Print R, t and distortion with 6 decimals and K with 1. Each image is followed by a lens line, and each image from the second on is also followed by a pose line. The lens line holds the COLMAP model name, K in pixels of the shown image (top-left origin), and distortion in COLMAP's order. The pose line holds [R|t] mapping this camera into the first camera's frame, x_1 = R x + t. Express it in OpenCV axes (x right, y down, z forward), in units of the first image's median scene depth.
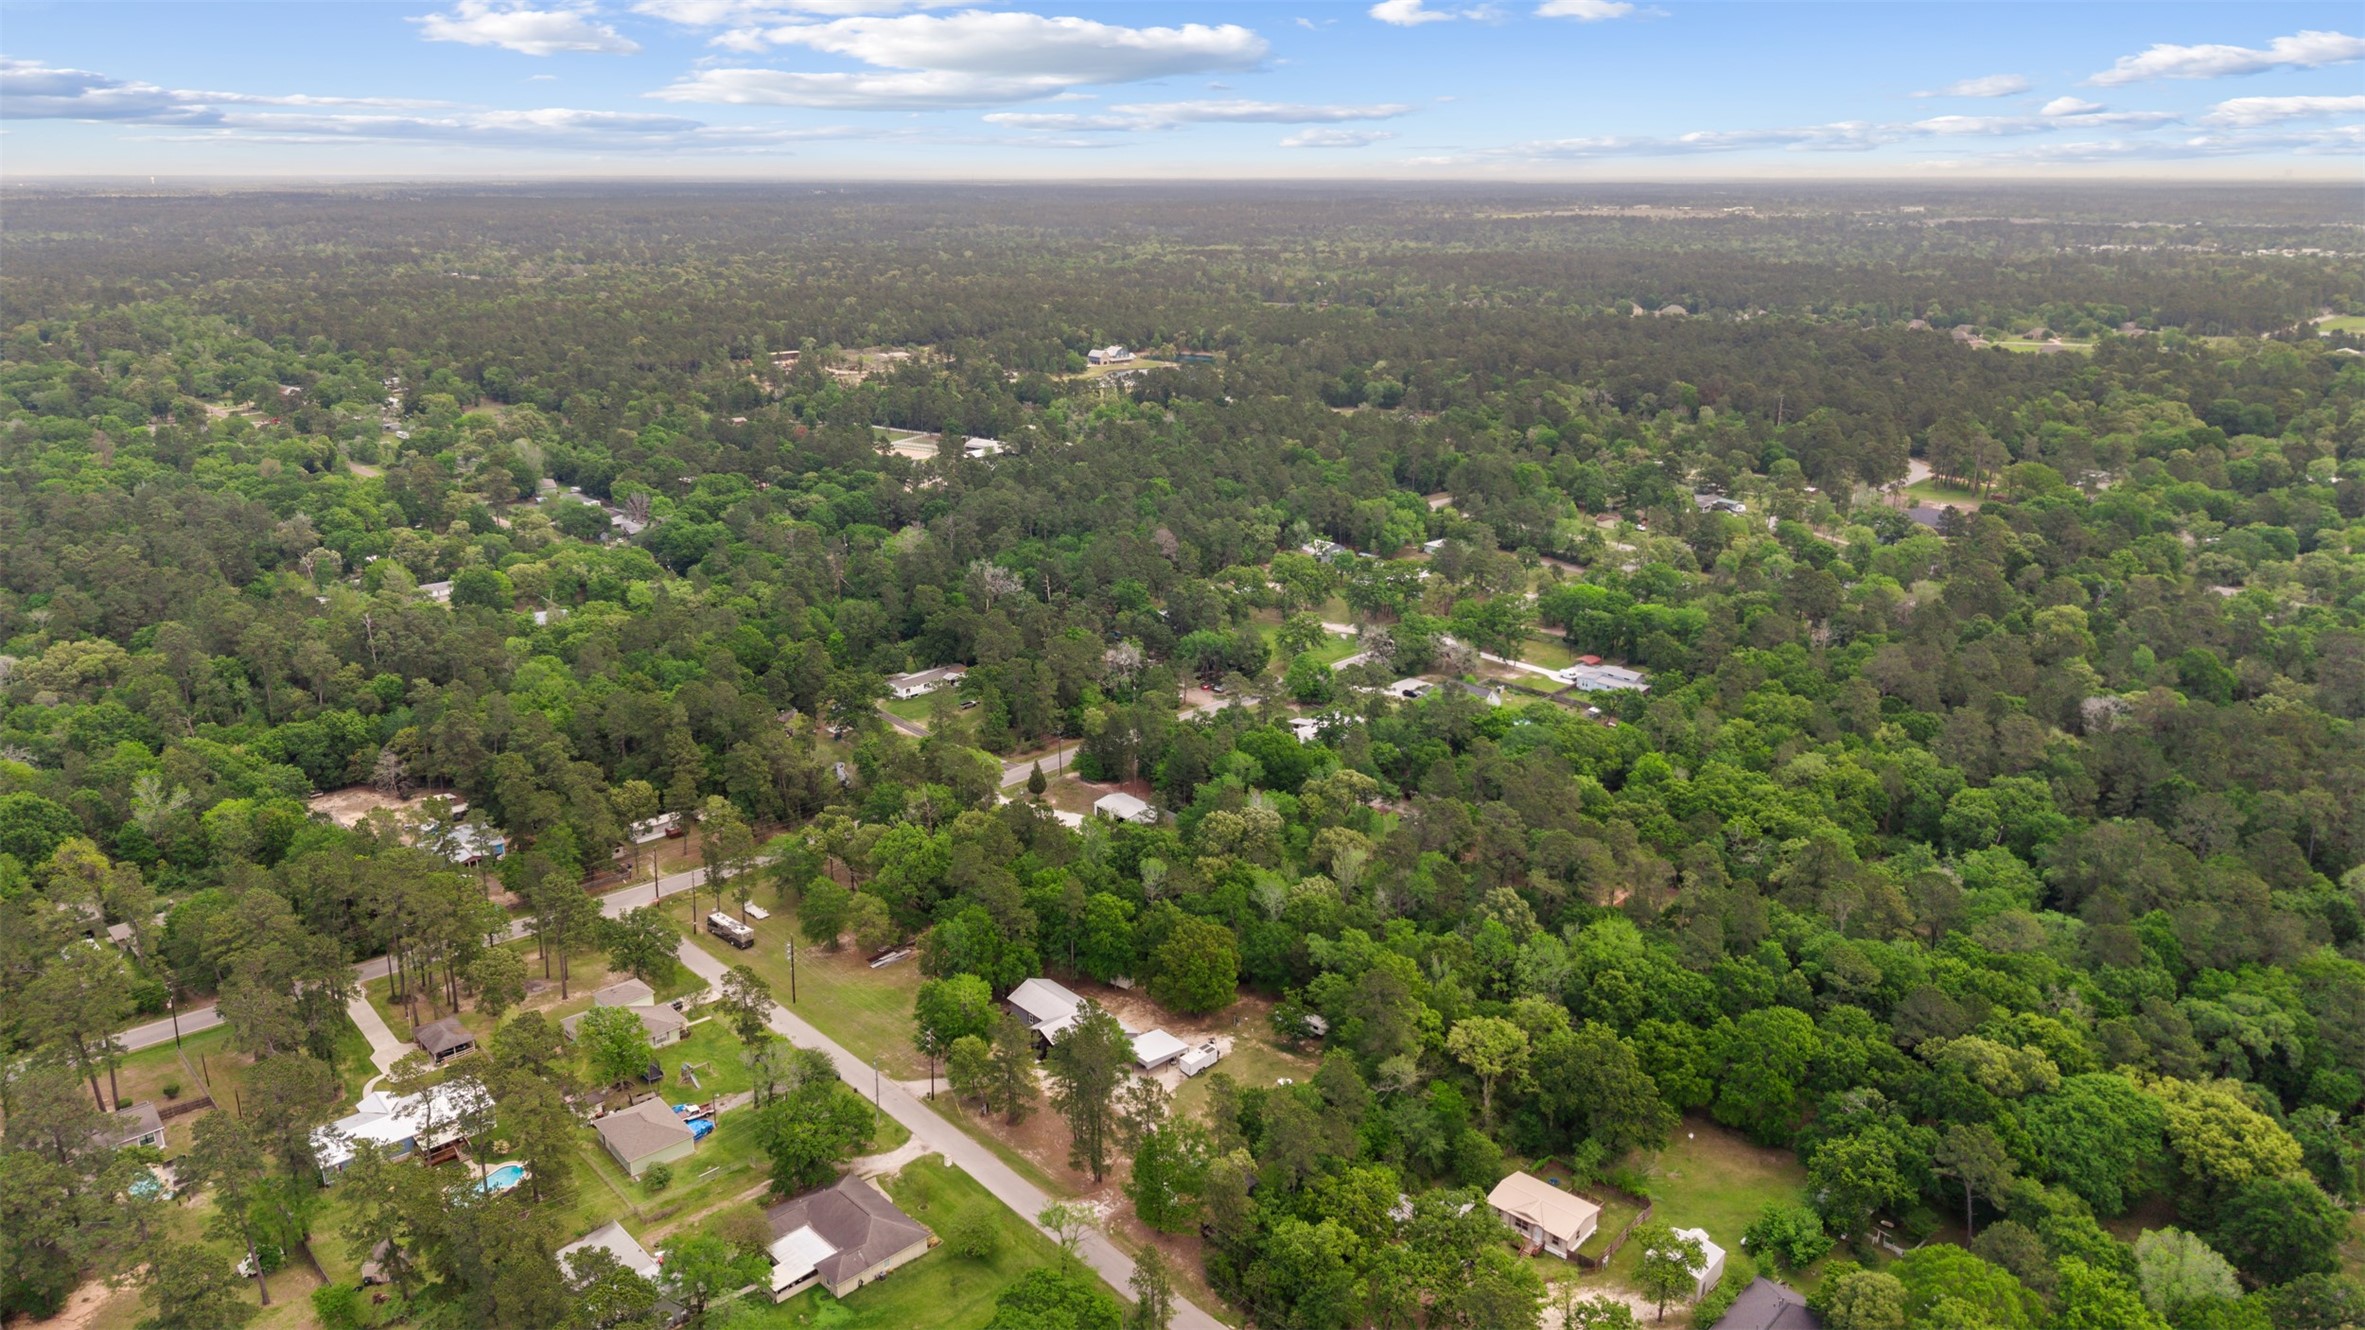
lens RADIAL K [[1558.1, 0, 1233.4], [0, 1558.1, 669.6], [0, 0, 1]] dist [0.167025, -0.000140]
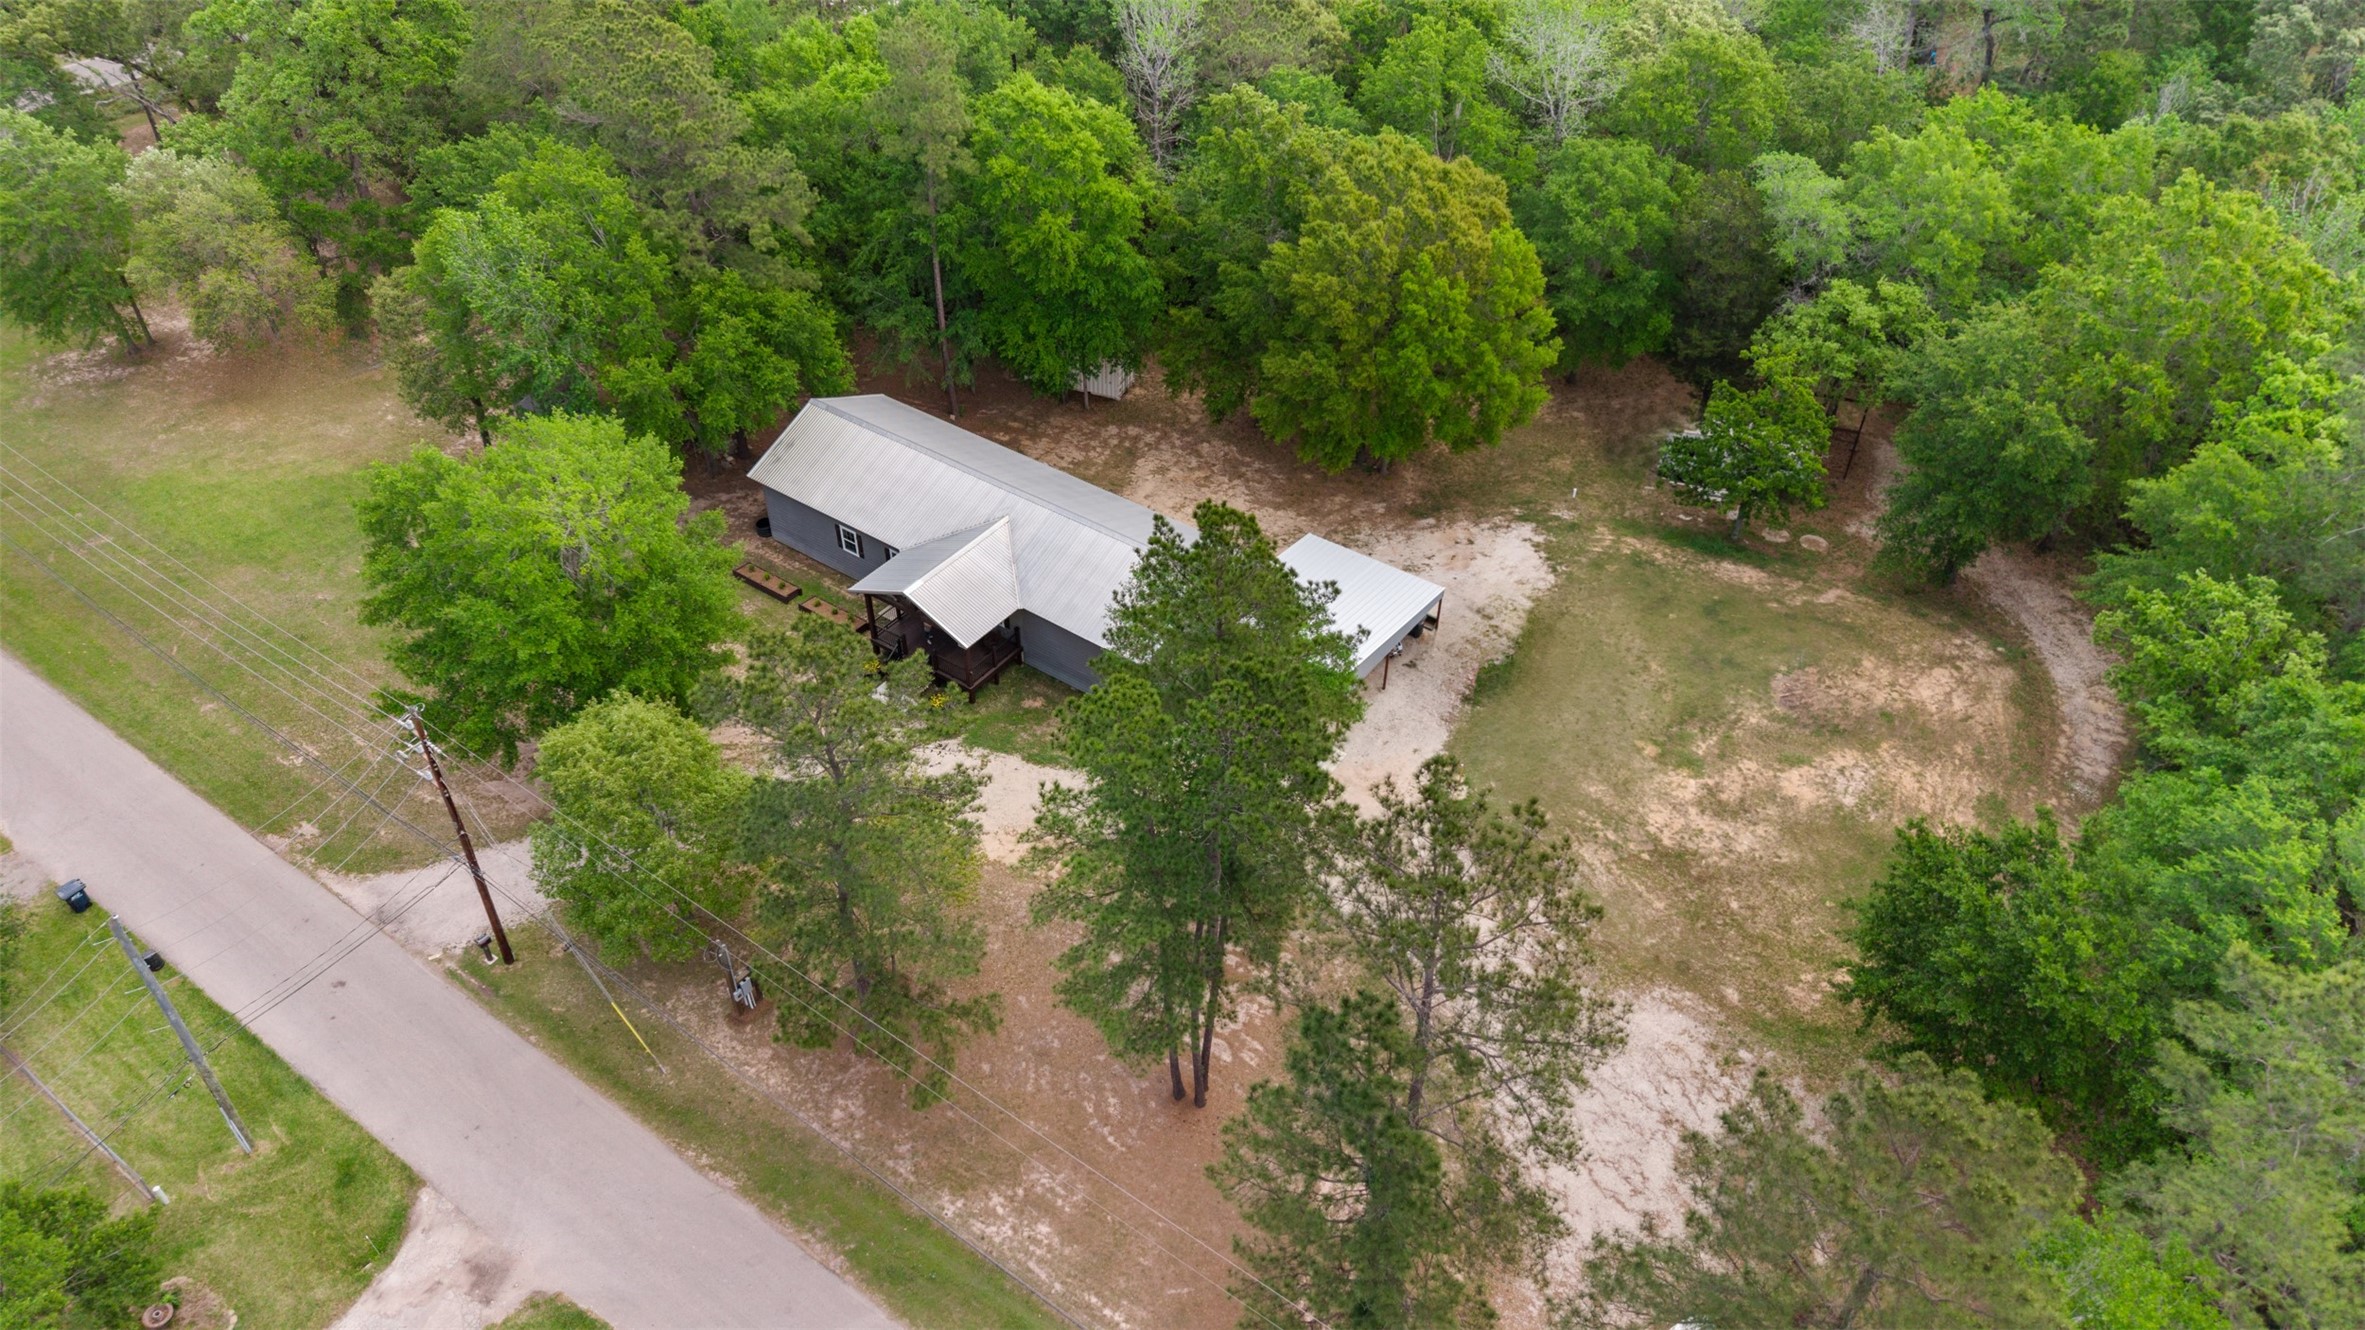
lens RADIAL K [[1571.2, 0, 1175.5], [0, 1571.2, 670.6], [0, 0, 1]] dist [0.038546, -0.000750]
pose [[0.986611, -0.119106, 0.111411, -0.103476], [0.066642, 0.917908, 0.391156, 0.135198], [-0.148854, -0.378494, 0.913556, 0.716468]]
